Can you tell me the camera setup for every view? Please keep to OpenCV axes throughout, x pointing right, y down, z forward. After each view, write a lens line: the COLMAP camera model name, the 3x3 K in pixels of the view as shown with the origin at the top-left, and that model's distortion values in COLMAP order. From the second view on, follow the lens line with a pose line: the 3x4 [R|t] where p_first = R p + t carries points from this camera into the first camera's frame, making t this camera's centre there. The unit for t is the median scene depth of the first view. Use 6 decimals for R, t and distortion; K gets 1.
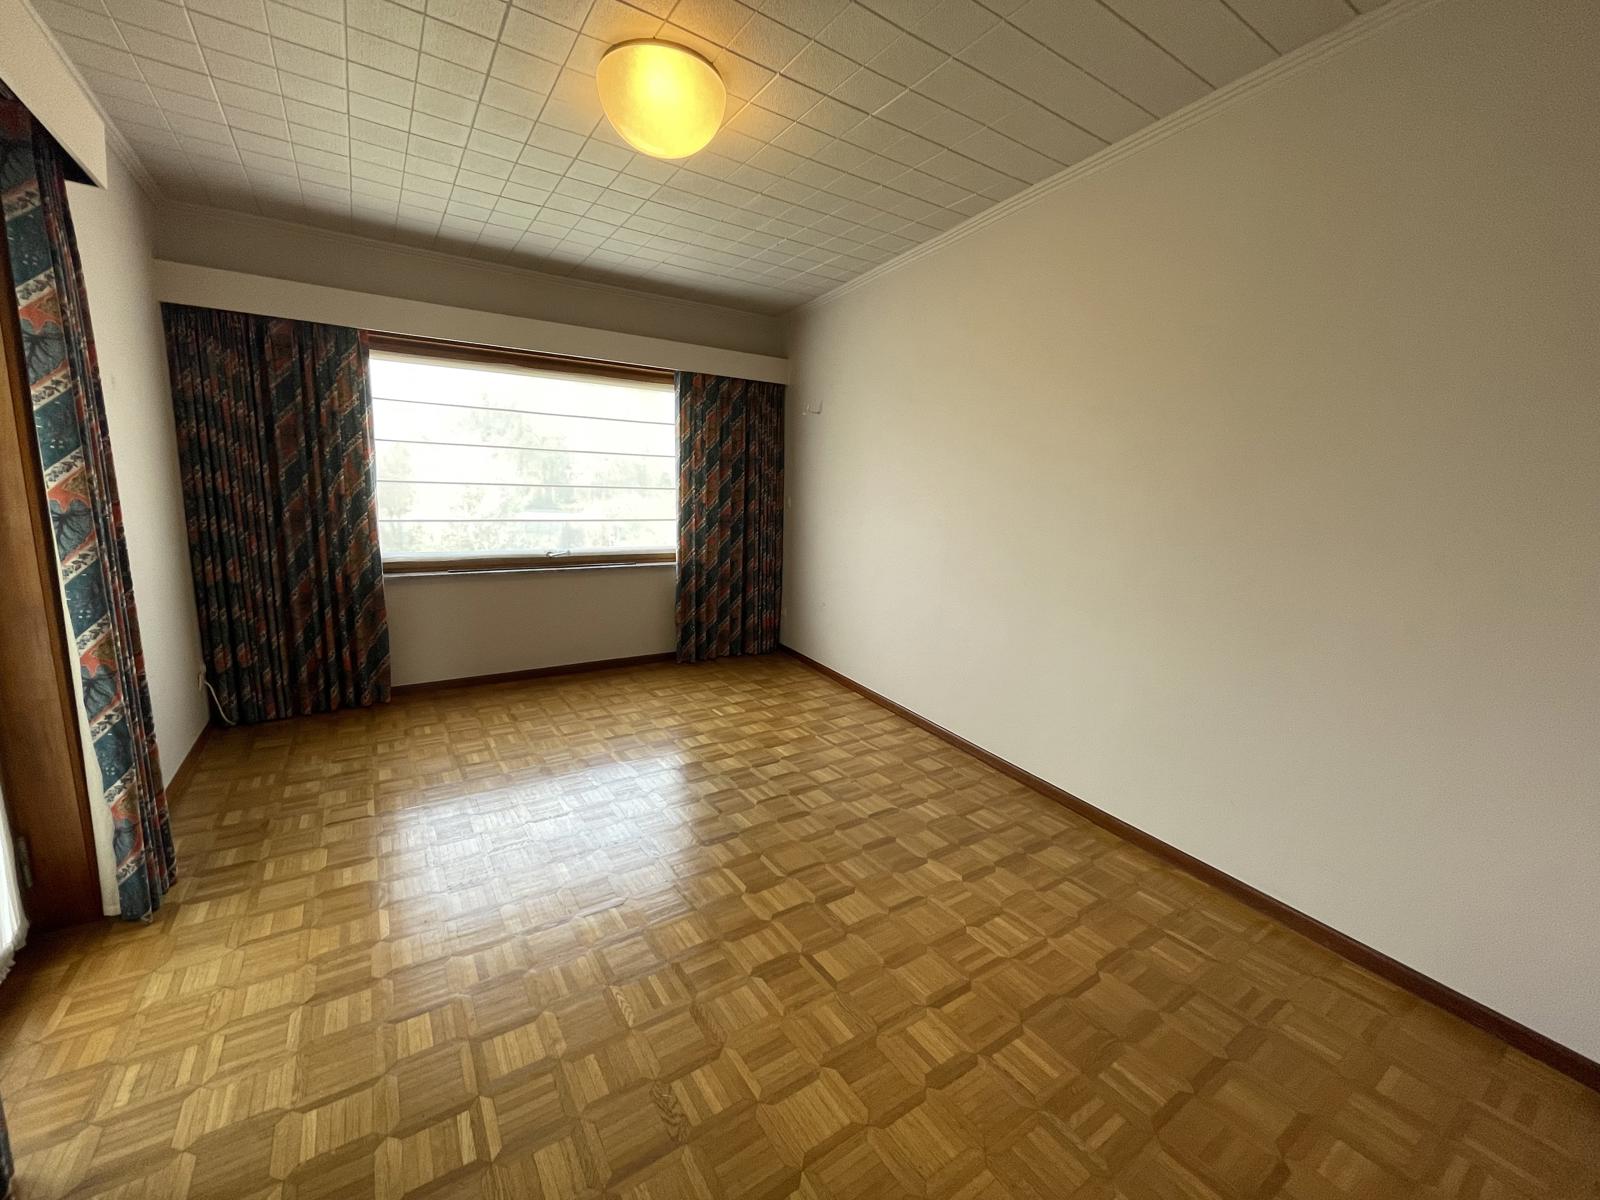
lens RADIAL K [[647.0, 0, 799.6], [0, 647.0, 595.5], [0, 0, 1]] dist [-0.000073, 0.000004]
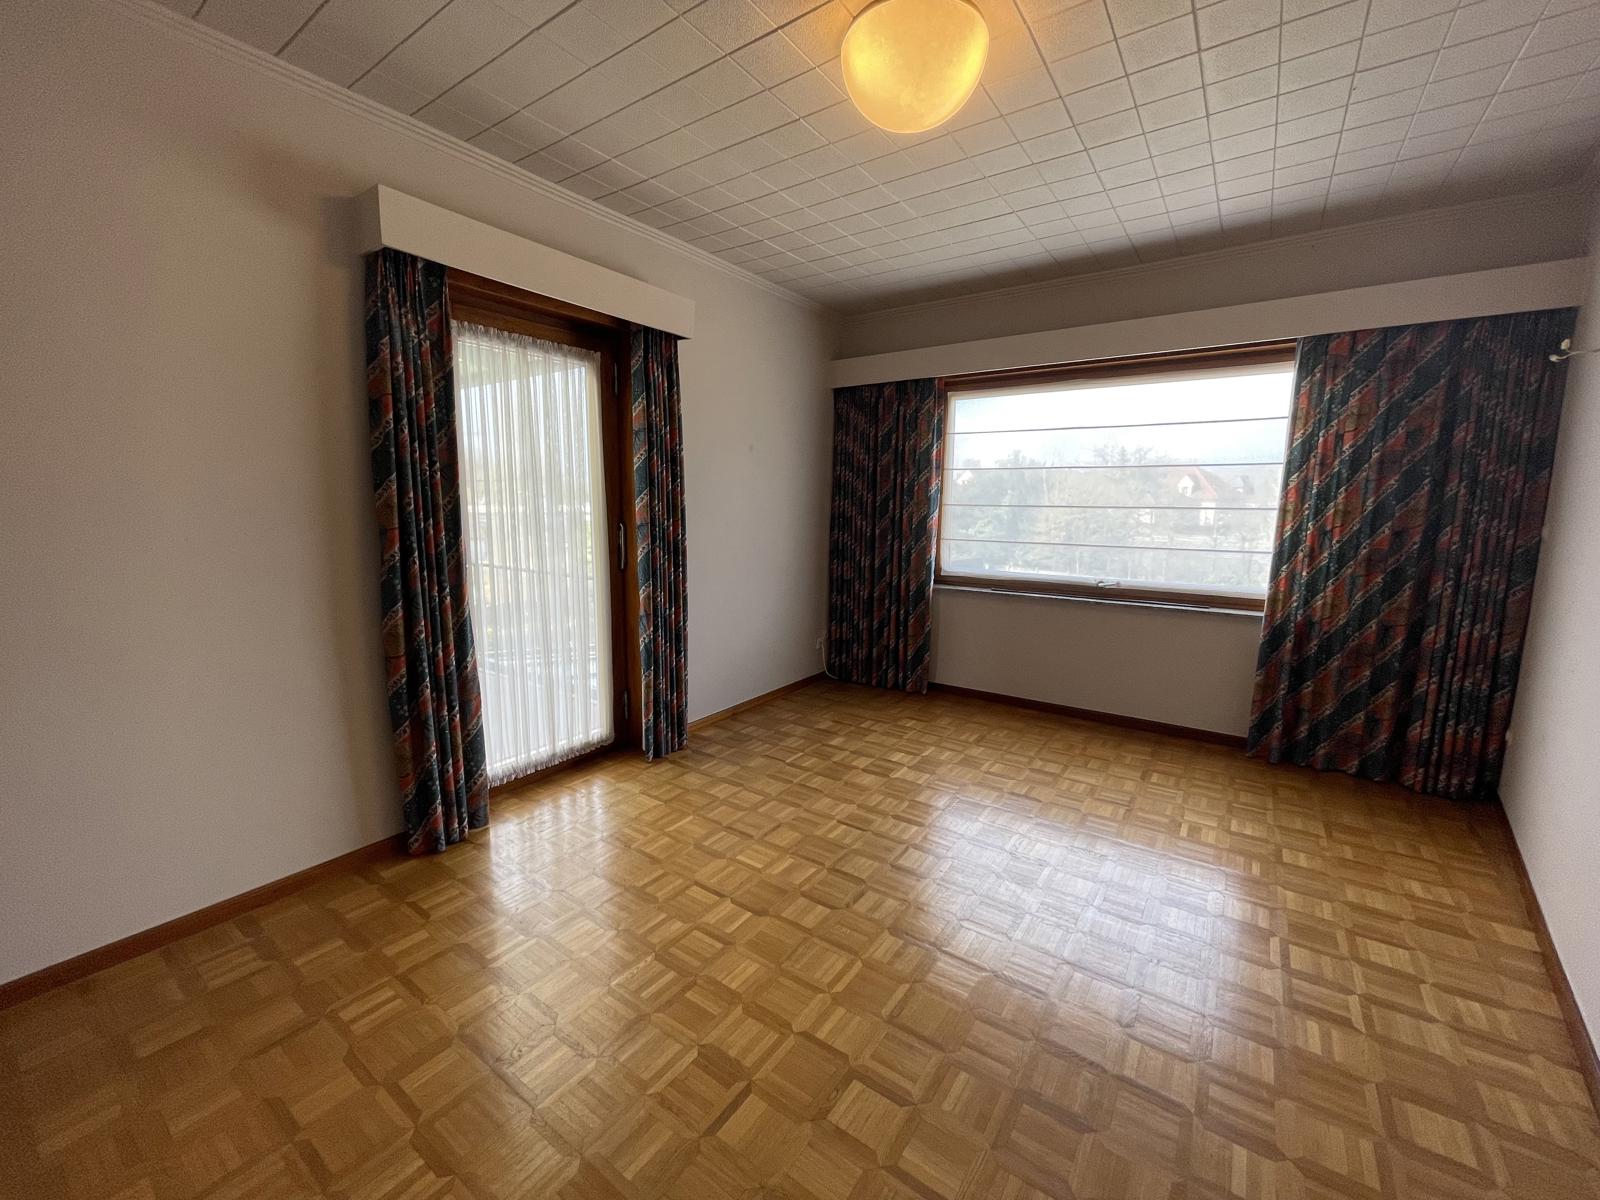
lens RADIAL K [[651.2, 0, 798.3], [0, 651.2, 592.6], [0, 0, 1]] dist [0.001540, 0.000225]
pose [[0.354735, 0.107624, -0.928752, 0.333201], [-0.148538, 0.987224, 0.057666, -0.046578], [0.923092, 0.117499, 0.366189, 0.324043]]
